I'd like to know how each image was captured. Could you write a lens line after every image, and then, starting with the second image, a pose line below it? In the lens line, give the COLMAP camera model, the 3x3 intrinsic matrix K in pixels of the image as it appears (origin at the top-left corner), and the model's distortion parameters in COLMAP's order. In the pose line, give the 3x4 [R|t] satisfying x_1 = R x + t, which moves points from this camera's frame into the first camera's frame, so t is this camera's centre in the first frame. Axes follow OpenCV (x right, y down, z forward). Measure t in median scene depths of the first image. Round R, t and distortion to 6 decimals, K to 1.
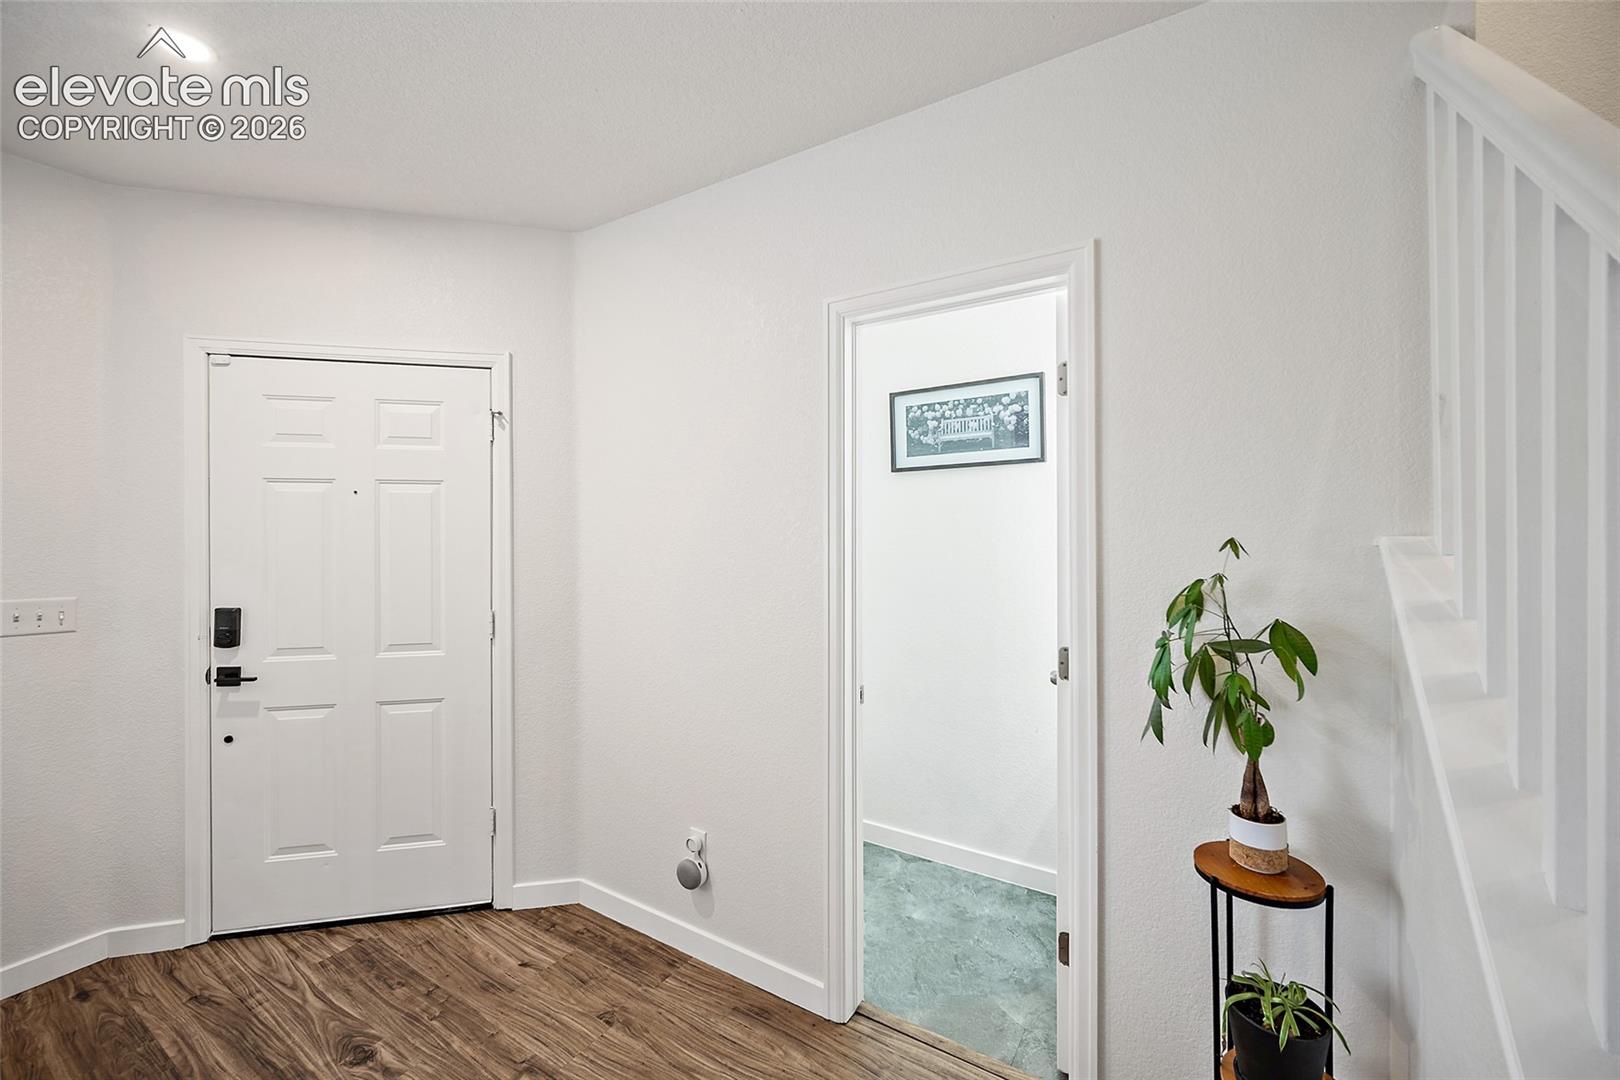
lens RADIAL K [[640.1, 0, 801.9], [0, 640.1, 530.8], [0, 0, 1]] dist [-0.000965, -0.000979]
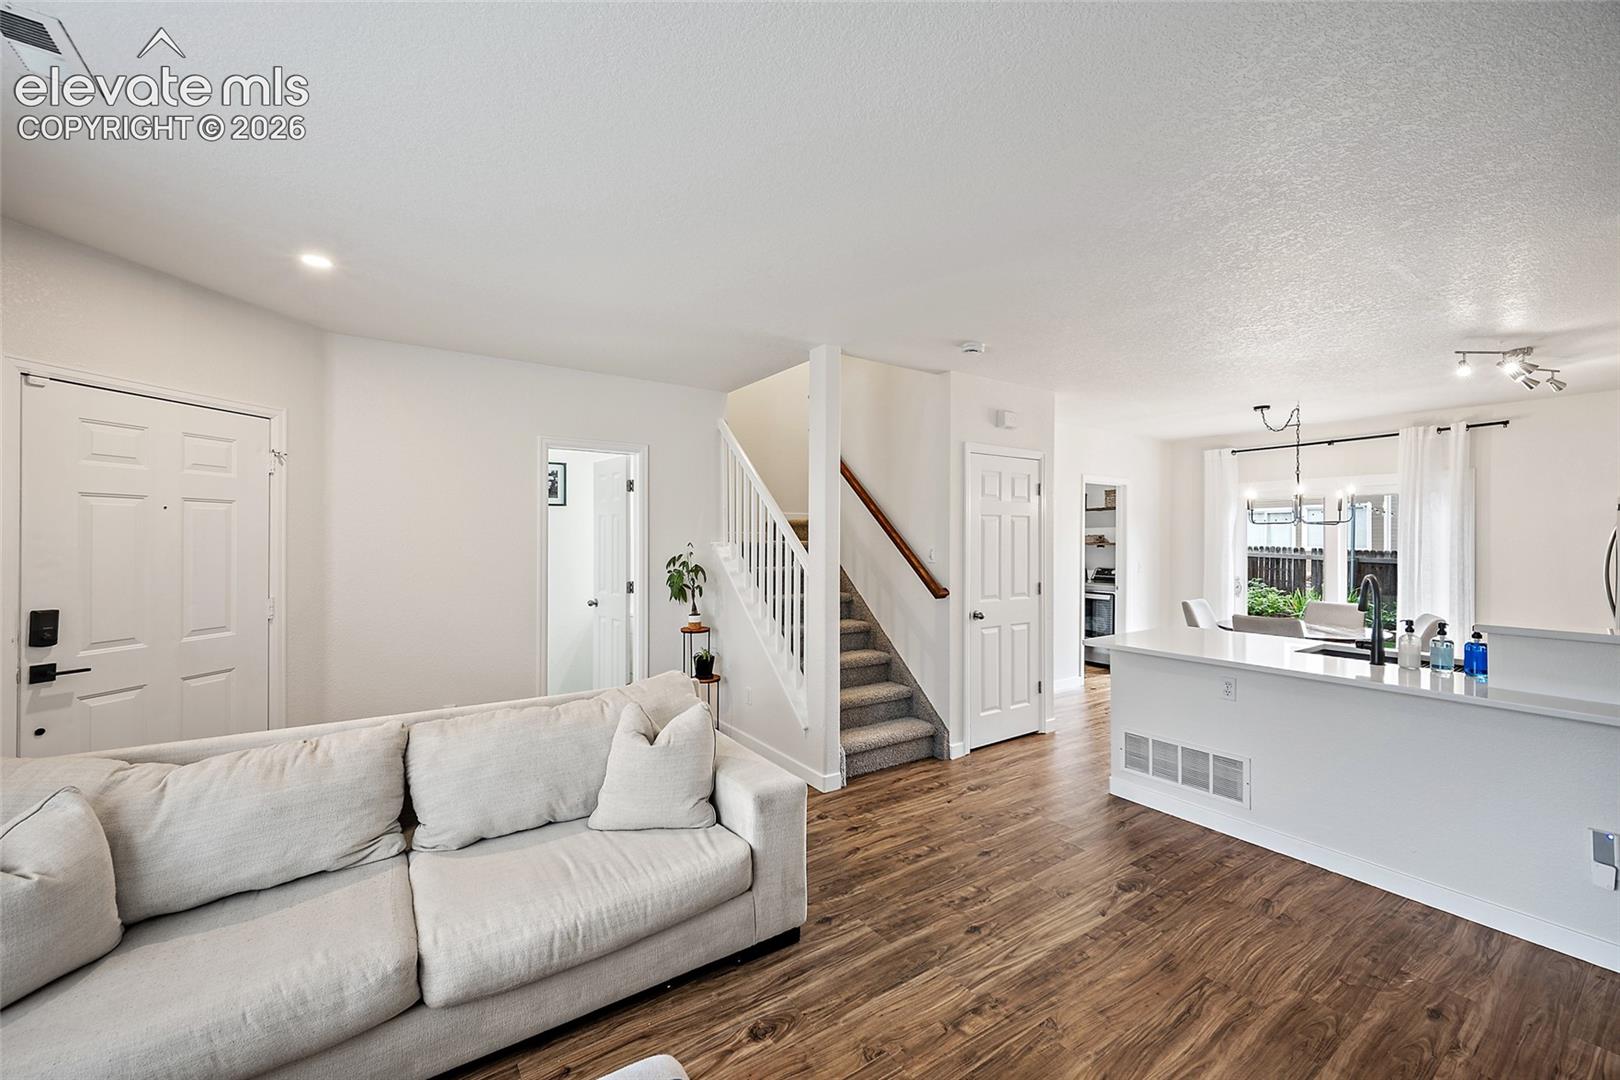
lens RADIAL K [[640.1, 0, 808.7], [0, 640.1, 532.4], [0, 0, 1]] dist [-0.000965, -0.000979]
pose [[0.396987, 0.009003, 0.917780, -1.314186], [-0.002903, 0.999959, -0.008553, -0.006563], [-0.917820, 0.000731, 0.396997, -0.599024]]
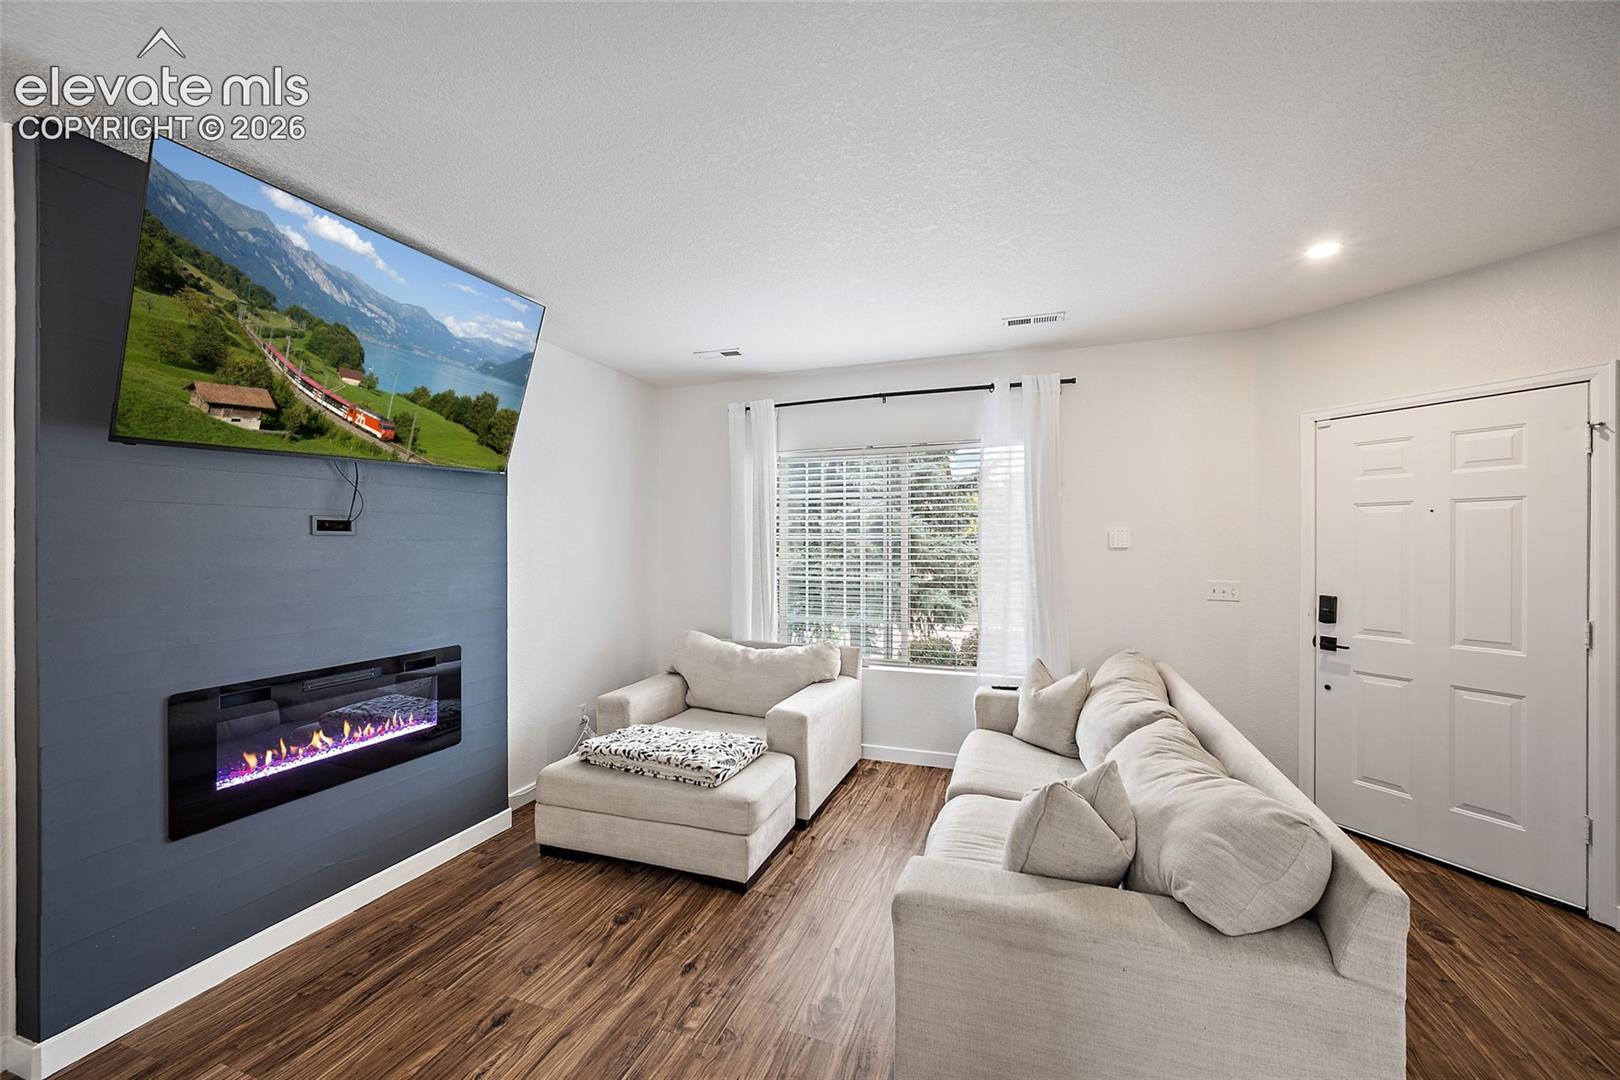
lens RADIAL K [[640.1, 0, 803.9], [0, 640.1, 545.5], [0, 0, 1]] dist [-0.000965, -0.000979]
pose [[0.220146, 0.005300, -0.975453, 0.231109], [-0.004698, 0.999979, 0.004373, 0.006657], [0.975456, 0.003620, 0.220166, -0.443094]]
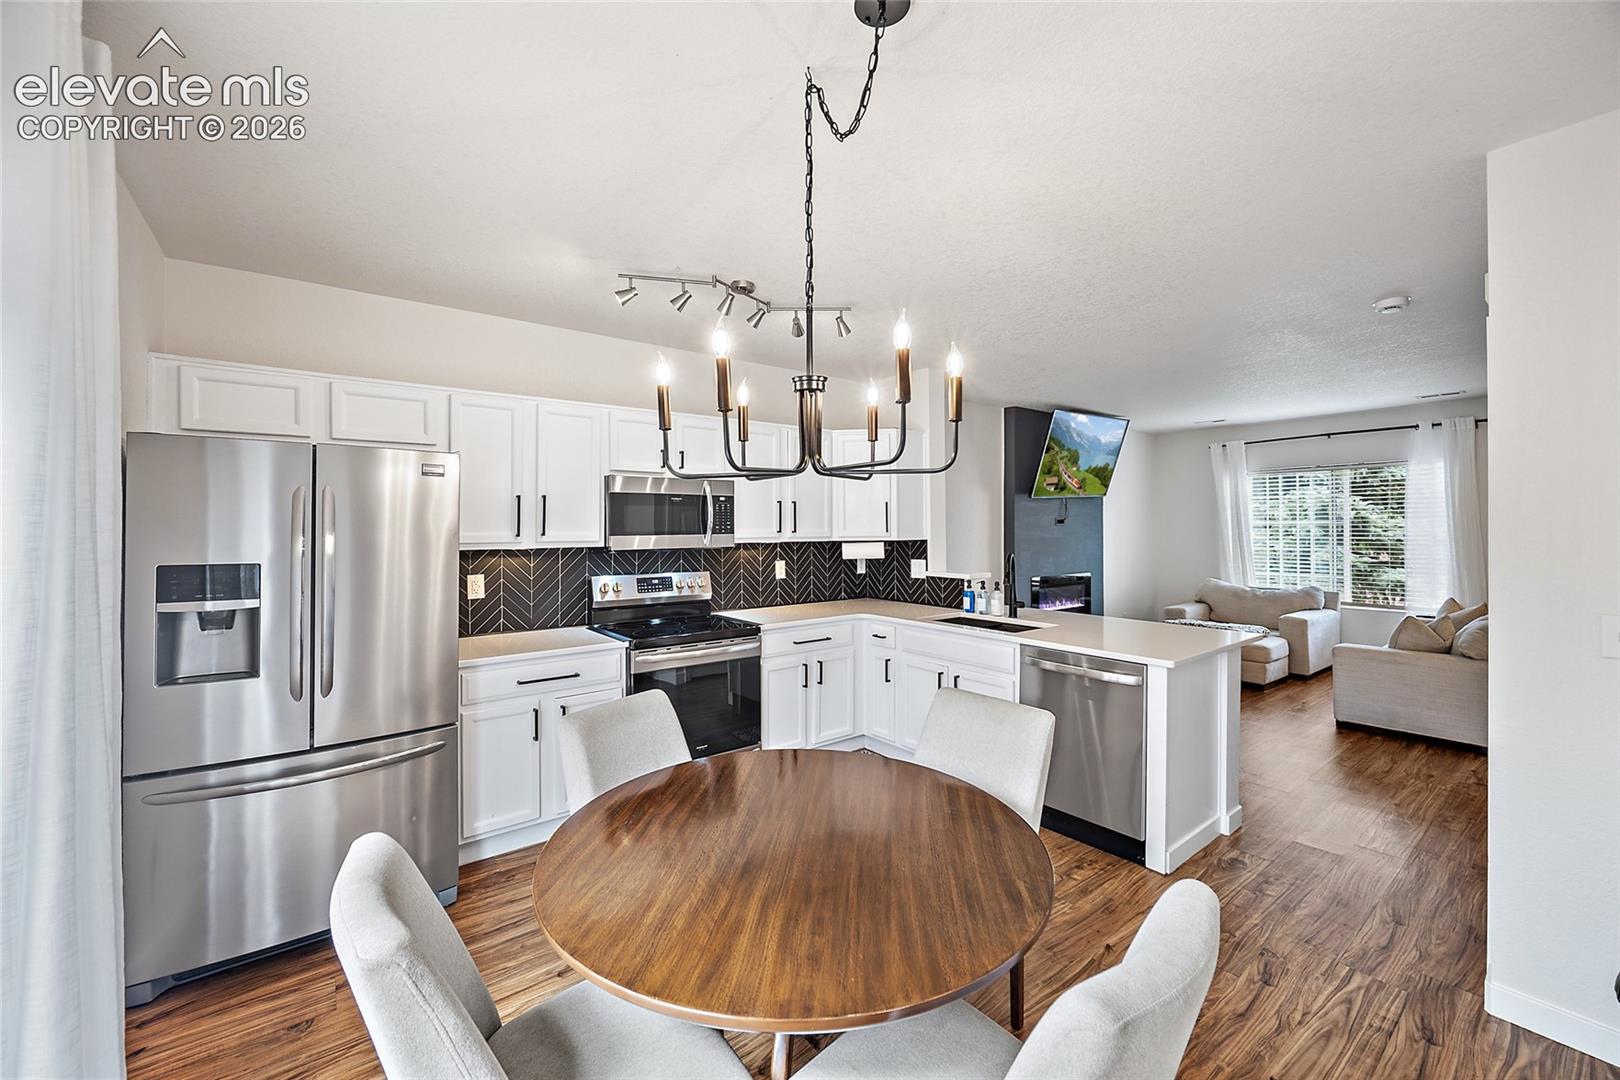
lens RADIAL K [[640.1, 0, 808.3], [0, 640.1, 526.8], [0, 0, 1]] dist [-0.000965, -0.000979]
pose [[-0.337644, 0.003833, -0.941266, 1.999867], [0.003942, 0.999989, 0.002658, -0.008405], [0.941266, -0.002813, -0.337655, -1.053293]]
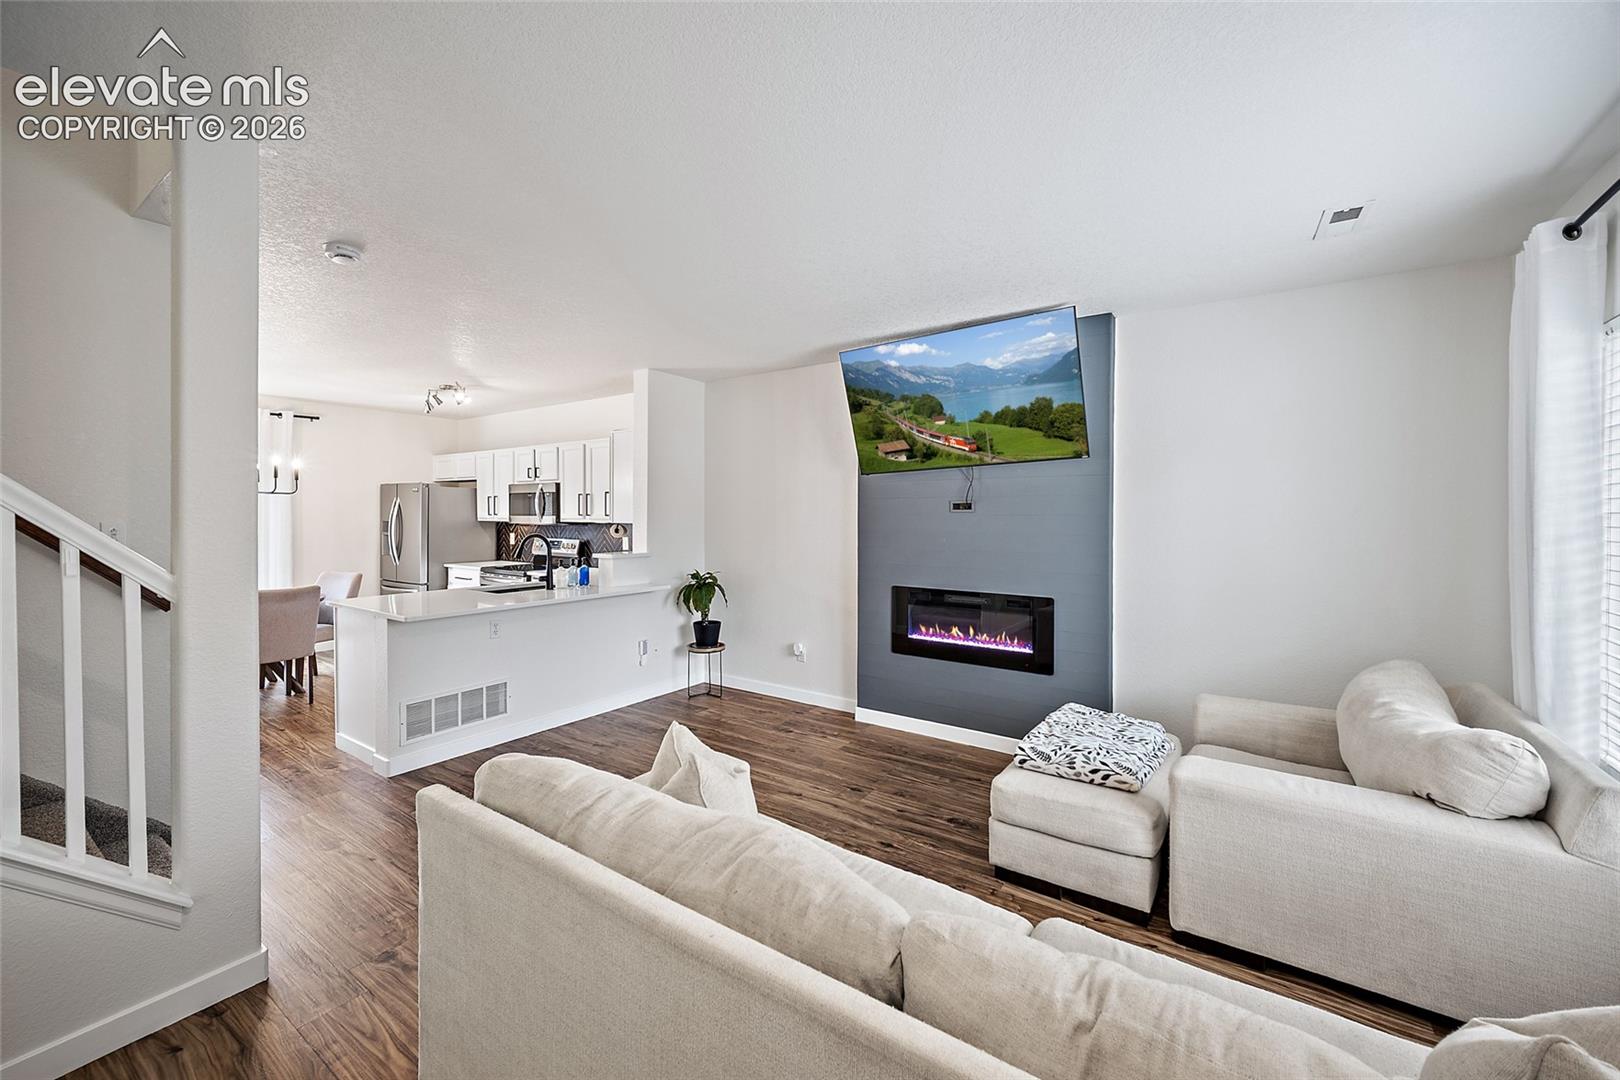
lens RADIAL K [[640.1, 0, 809.4], [0, 640.1, 519.9], [0, 0, 1]] dist [-0.000965, -0.000979]
pose [[-0.999426, -0.002693, 0.033779, -0.599037], [-0.002380, 0.999954, 0.009281, 0.003352], [-0.033802, 0.009196, -0.999386, 0.798151]]
